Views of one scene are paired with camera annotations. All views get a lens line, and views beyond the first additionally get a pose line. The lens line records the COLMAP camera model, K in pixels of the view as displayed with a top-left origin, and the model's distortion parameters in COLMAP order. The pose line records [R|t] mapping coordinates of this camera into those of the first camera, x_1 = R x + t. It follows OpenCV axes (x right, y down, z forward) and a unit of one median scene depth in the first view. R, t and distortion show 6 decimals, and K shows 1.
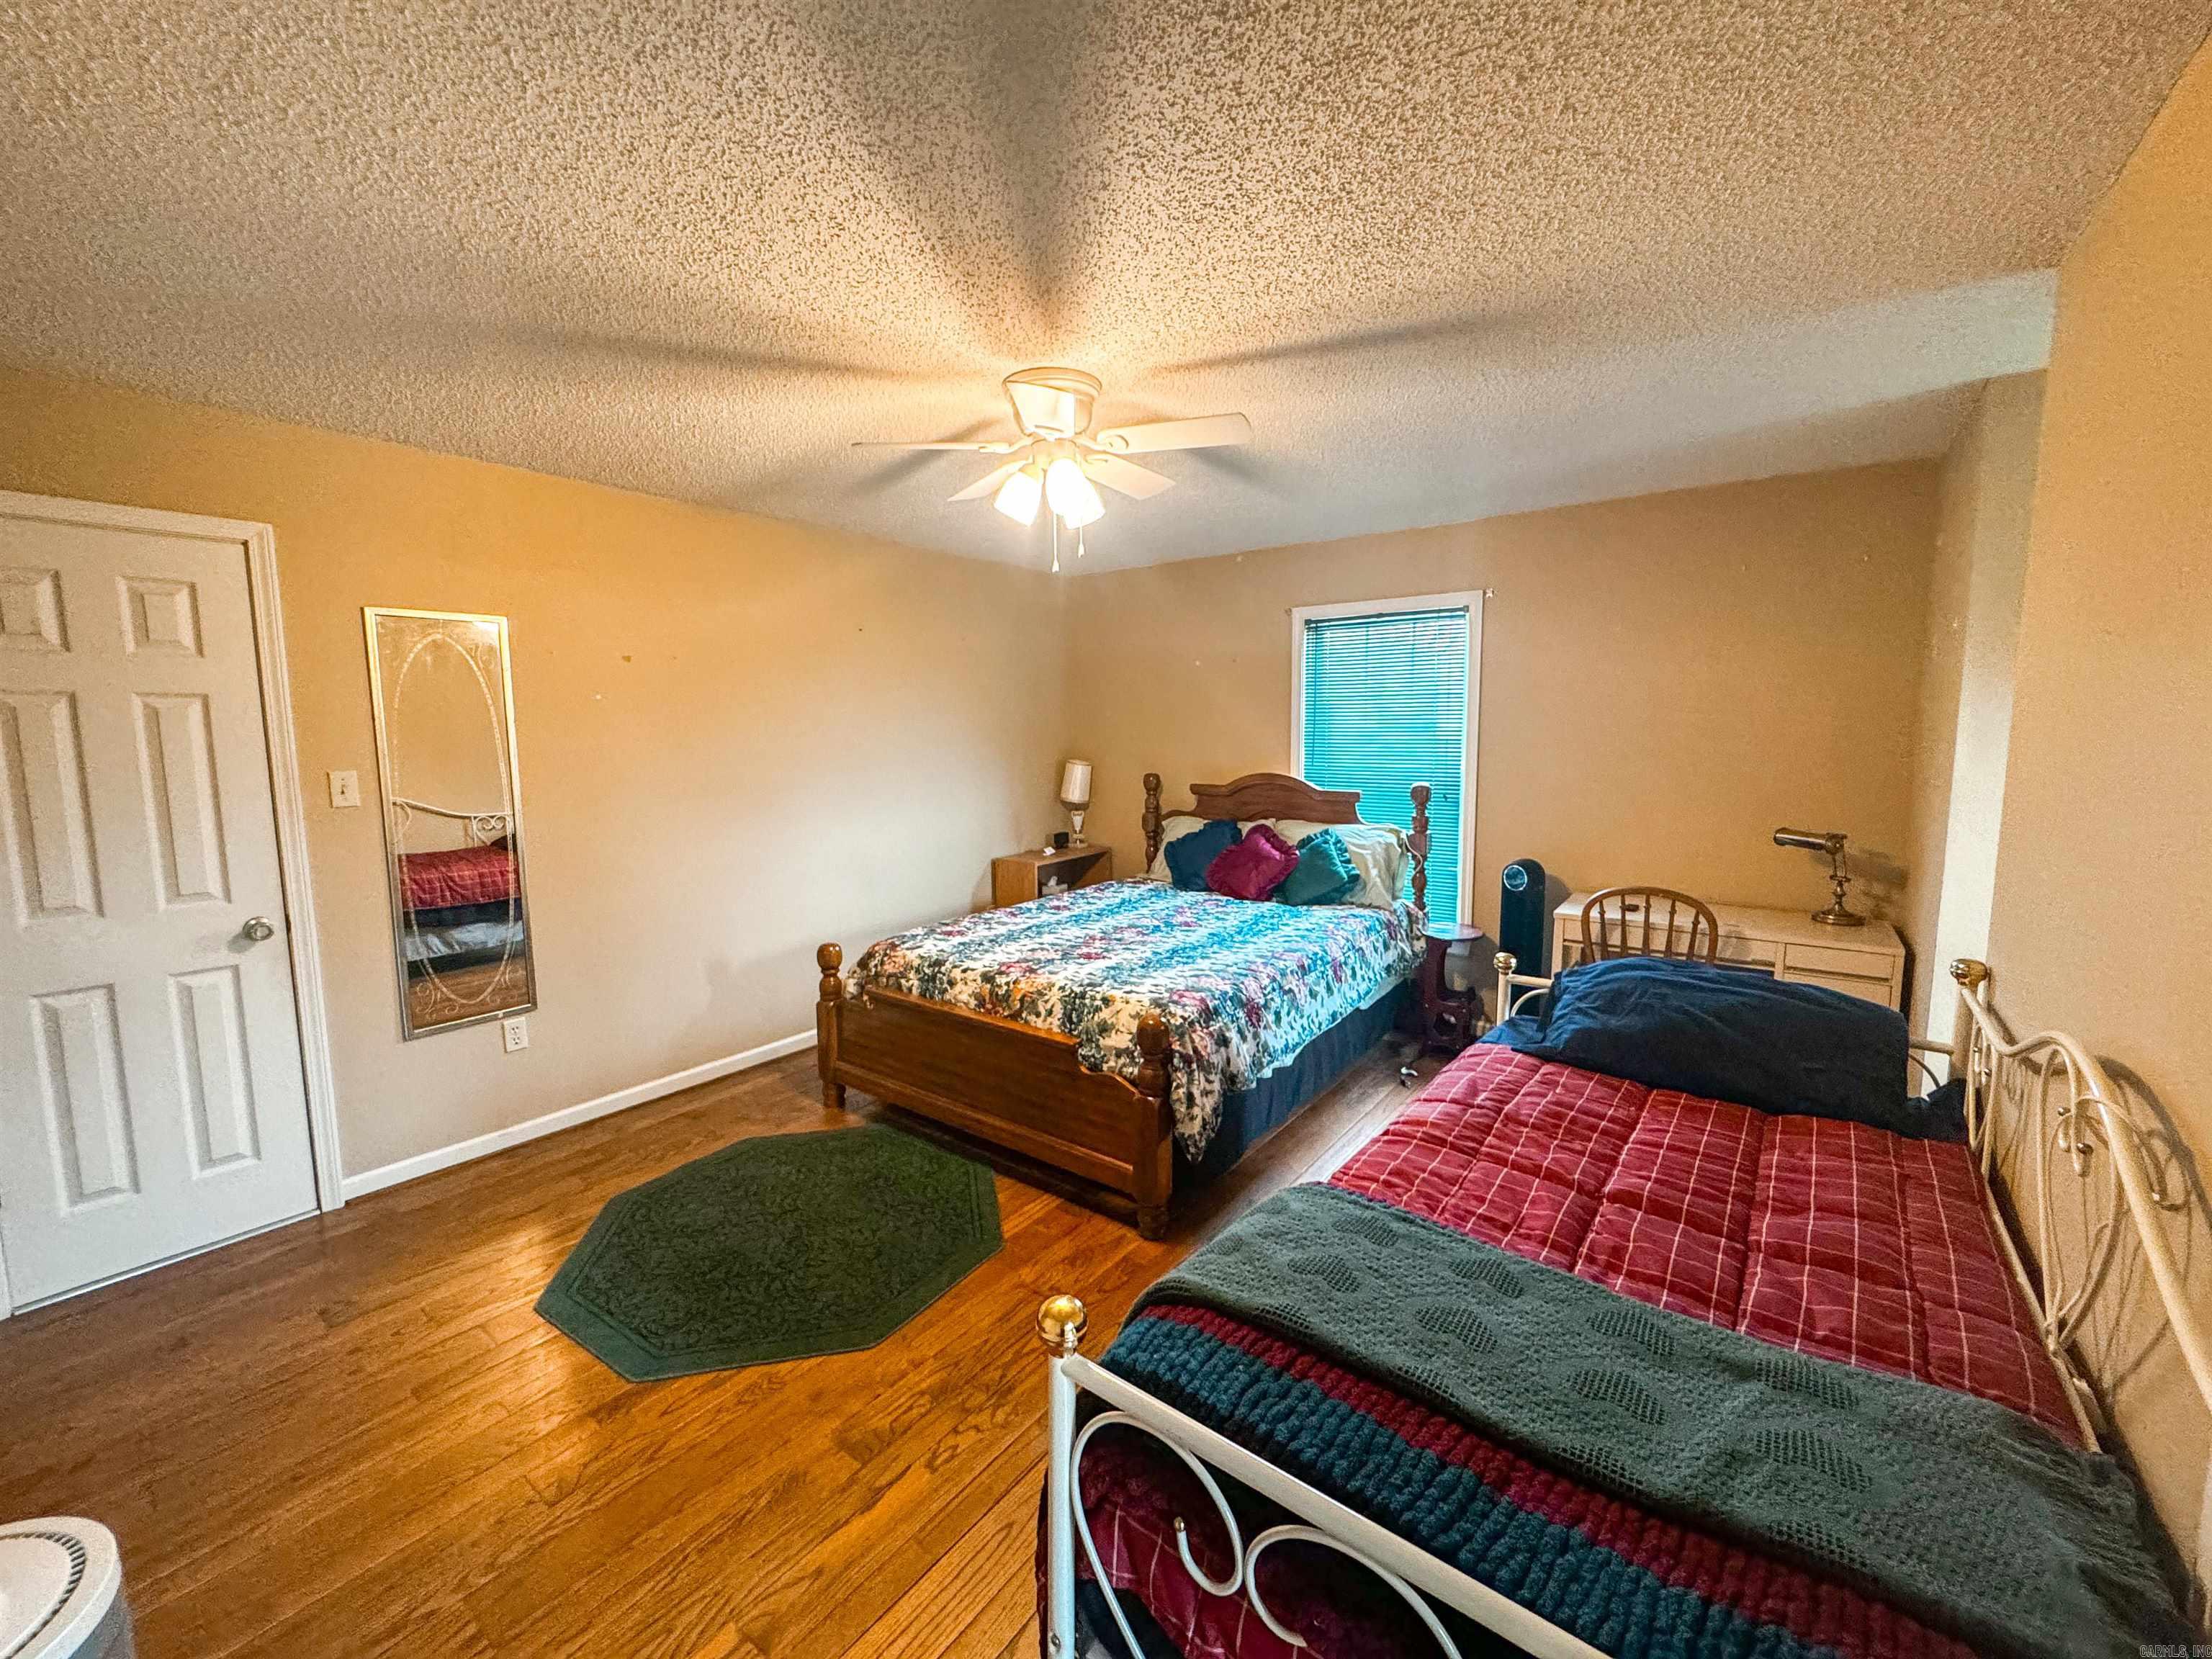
lens RADIAL K [[885.6, 0, 1108.6], [0, 885.6, 825.9], [0, 0, 1]] dist [-0.006975, -0.000507]
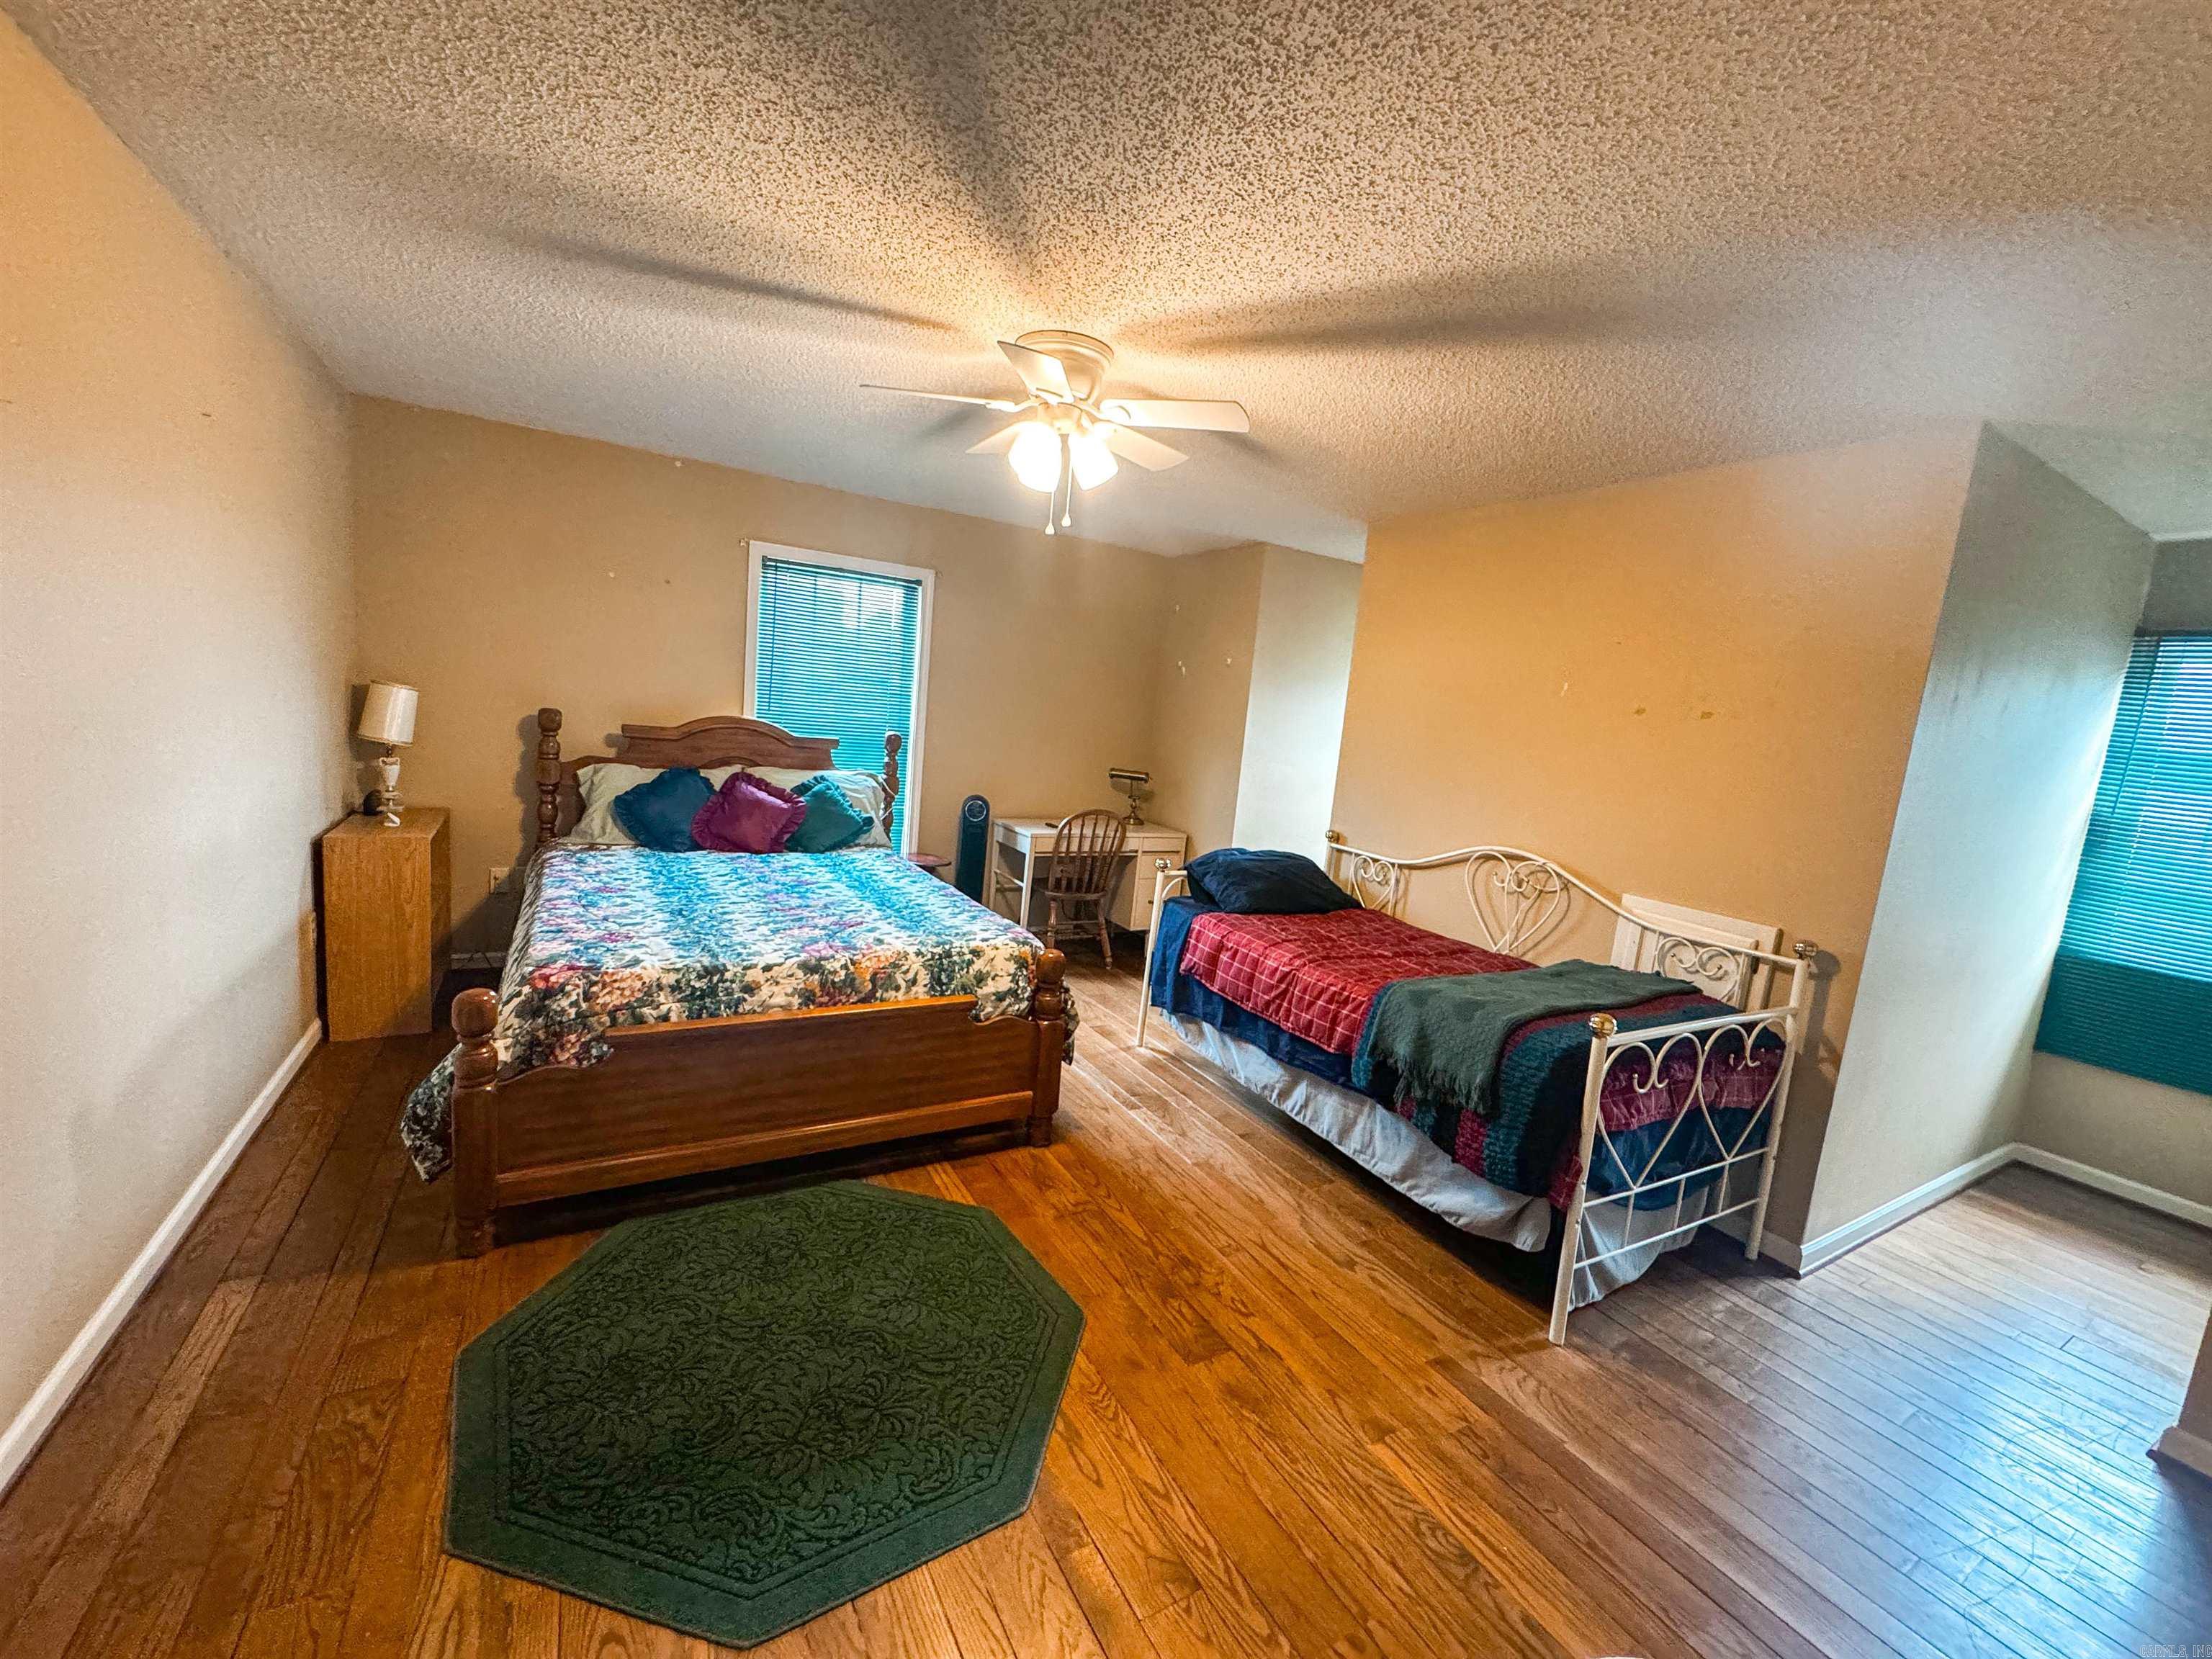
lens RADIAL K [[885.6, 0, 1103.6], [0, 885.6, 818.7], [0, 0, 1]] dist [-0.006975, -0.000507]
pose [[0.382991, -0.073194, 0.920848, -0.769882], [0.009003, 0.997104, 0.075511, -0.028286], [-0.923708, -0.020630, 0.382541, 0.418552]]
